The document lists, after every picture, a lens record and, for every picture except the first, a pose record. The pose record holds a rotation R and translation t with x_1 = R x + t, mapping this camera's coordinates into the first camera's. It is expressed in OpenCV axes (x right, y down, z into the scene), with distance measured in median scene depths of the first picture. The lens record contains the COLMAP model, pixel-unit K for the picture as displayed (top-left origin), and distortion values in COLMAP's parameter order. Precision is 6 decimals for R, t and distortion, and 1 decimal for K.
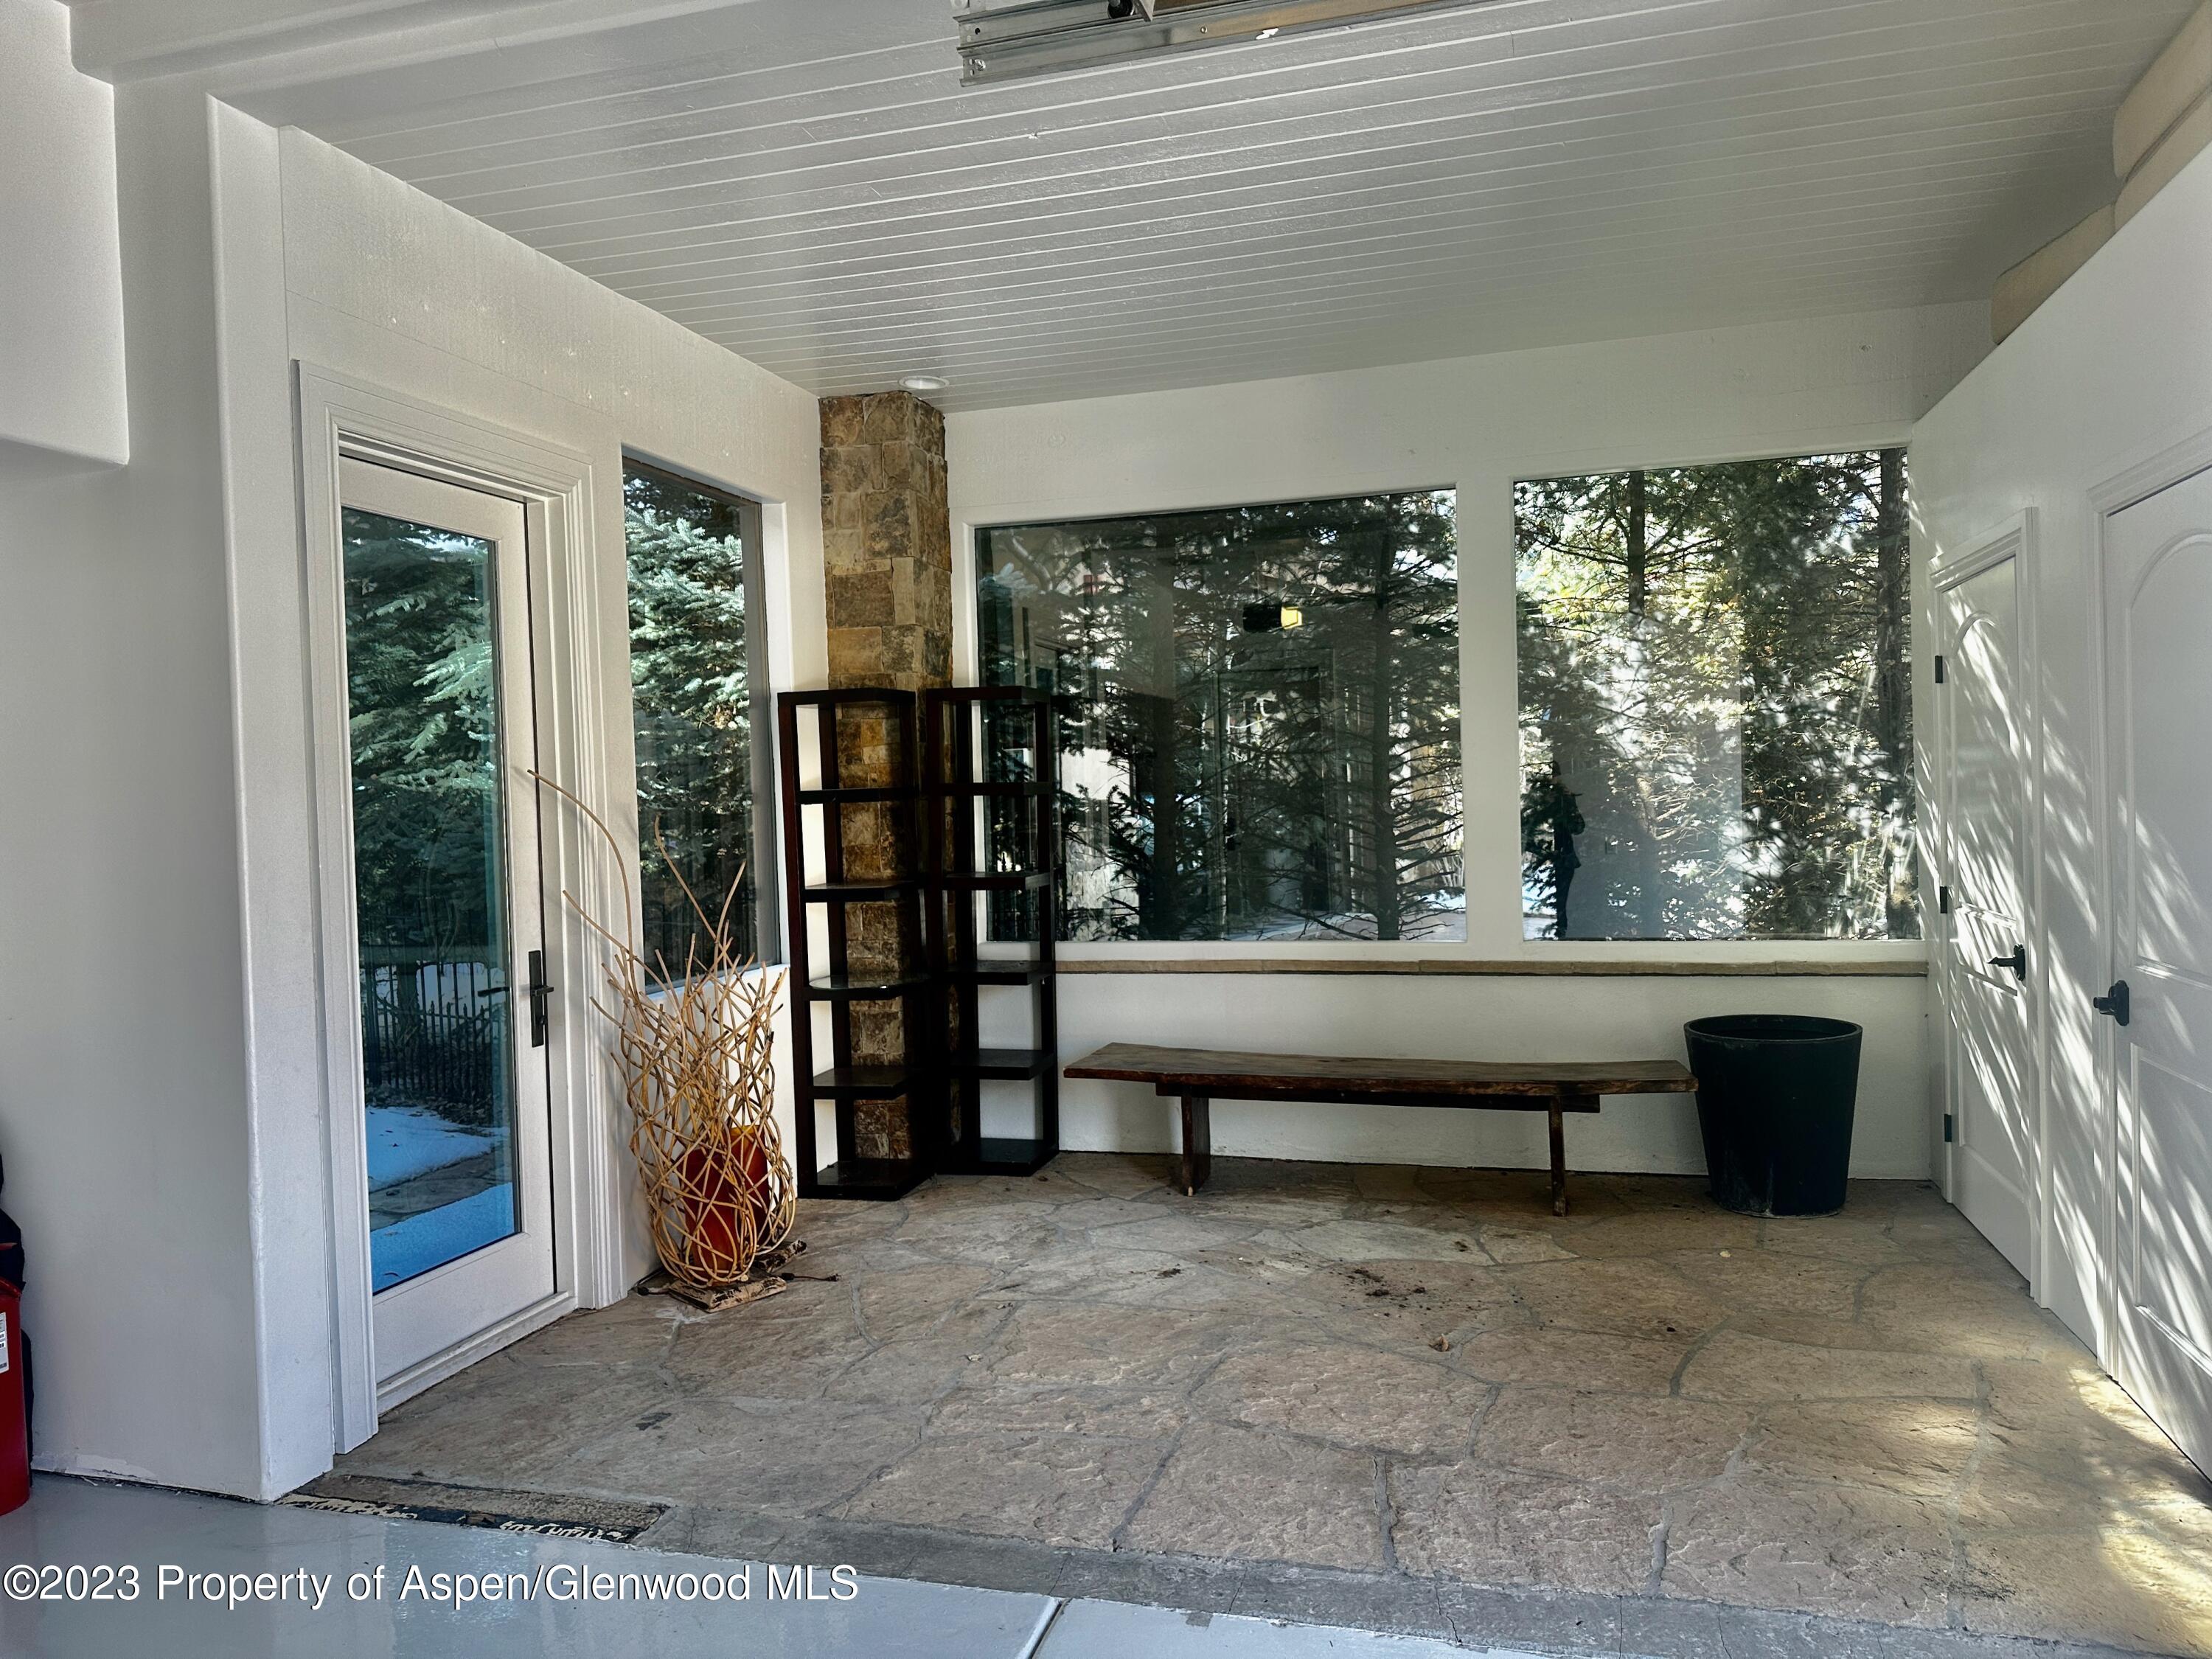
lens RADIAL K [[1549.0, 0, 1106.0], [0, 1549.0, 829.5], [0, 0, 1]] dist [0.065568, -0.114824]
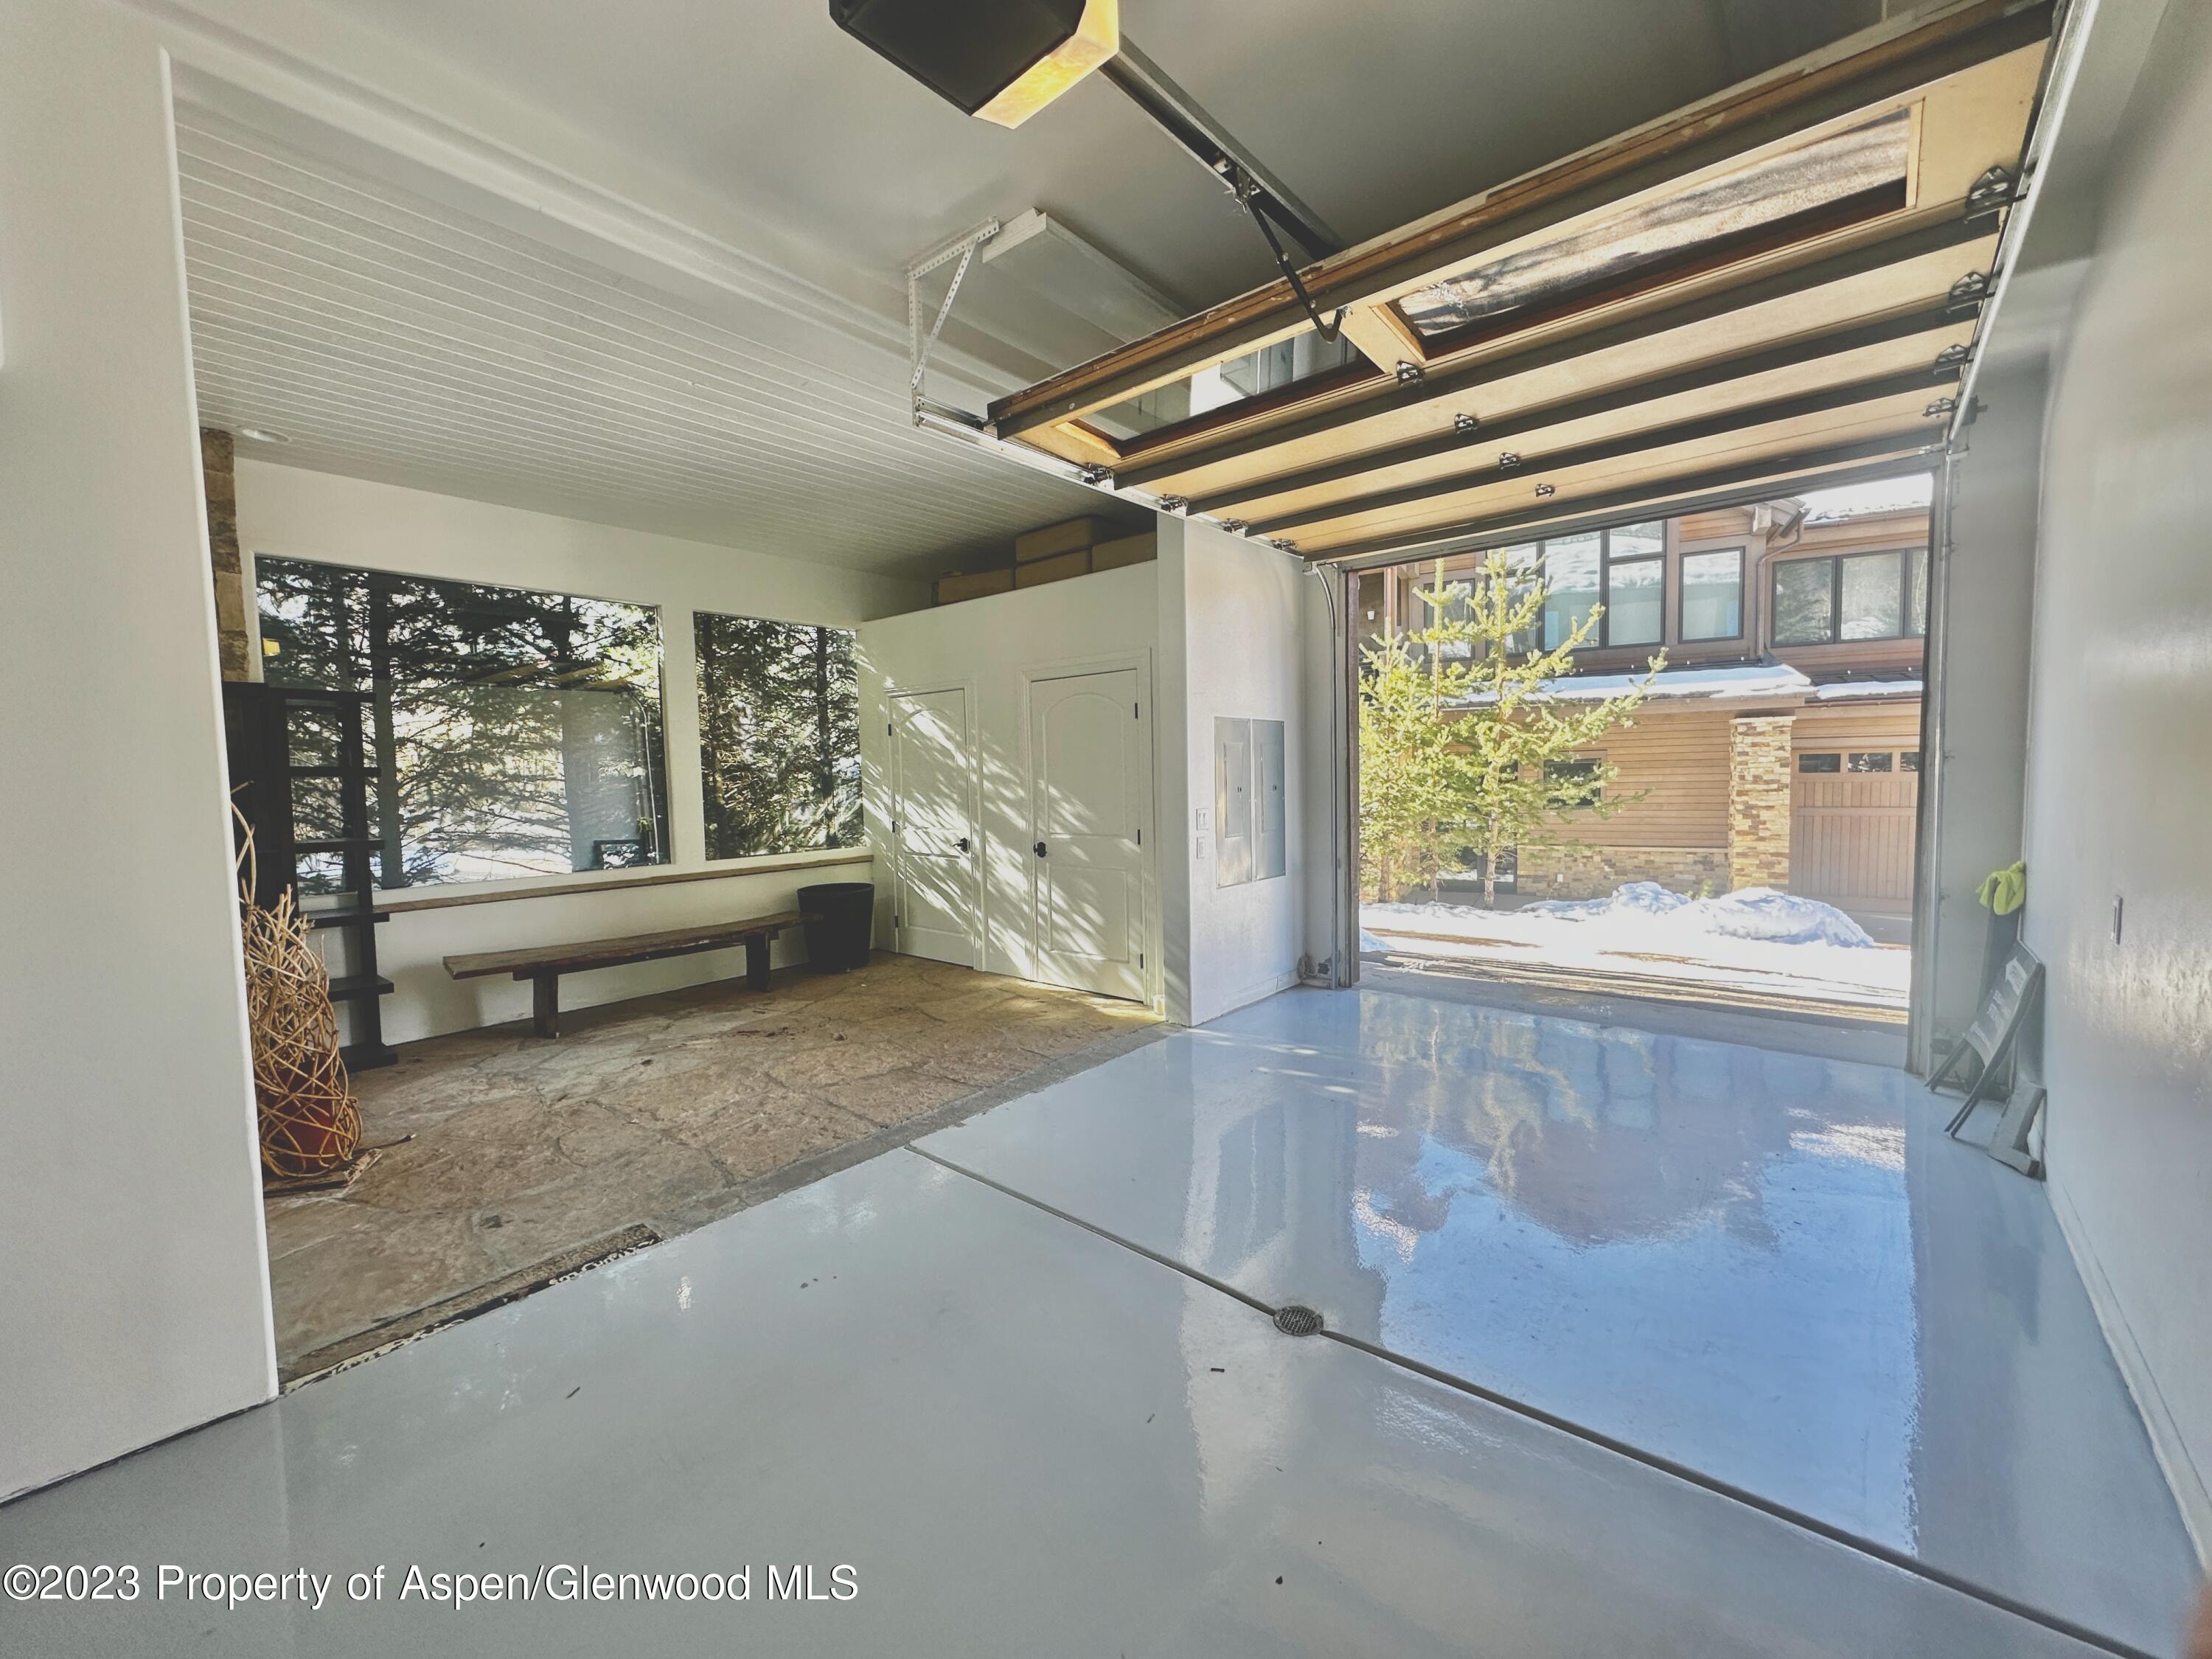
lens RADIAL K [[885.0, 0, 1106.0], [0, 885.0, 829.5], [0, 0, 1]] dist [-0.026081, -0.000196]
pose [[0.410925, -0.036016, 0.910957, -0.670419], [0.036403, 0.999071, 0.023078, 0.036187], [-0.910942, 0.023679, 0.411854, 0.178571]]
